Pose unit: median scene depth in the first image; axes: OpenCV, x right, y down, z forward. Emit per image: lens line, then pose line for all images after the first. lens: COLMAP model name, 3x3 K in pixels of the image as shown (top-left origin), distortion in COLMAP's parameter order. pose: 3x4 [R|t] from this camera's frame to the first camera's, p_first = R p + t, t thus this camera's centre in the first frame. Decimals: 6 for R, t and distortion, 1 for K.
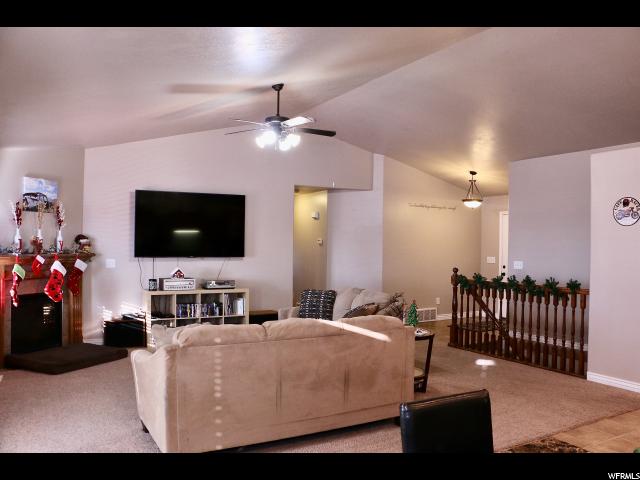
lens RADIAL K [[524.1, 0, 320.0], [0, 524.1, 240.0], [0, 0, 1]] dist [-0.172745, 0.154851]
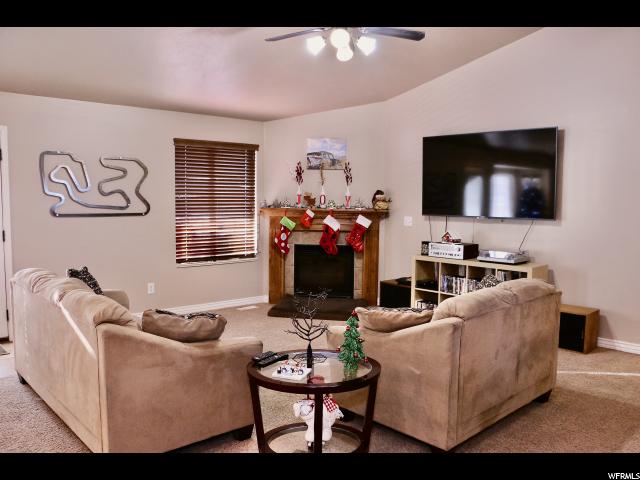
lens RADIAL K [[524.1, 0, 320.0], [0, 524.1, 240.0], [0, 0, 1]] dist [-0.172745, 0.154851]
pose [[0.223335, 0.067192, -0.972423, 0.478882], [-0.002386, 0.997656, 0.068388, 0.016482], [0.974739, -0.012953, 0.222972, 0.661956]]
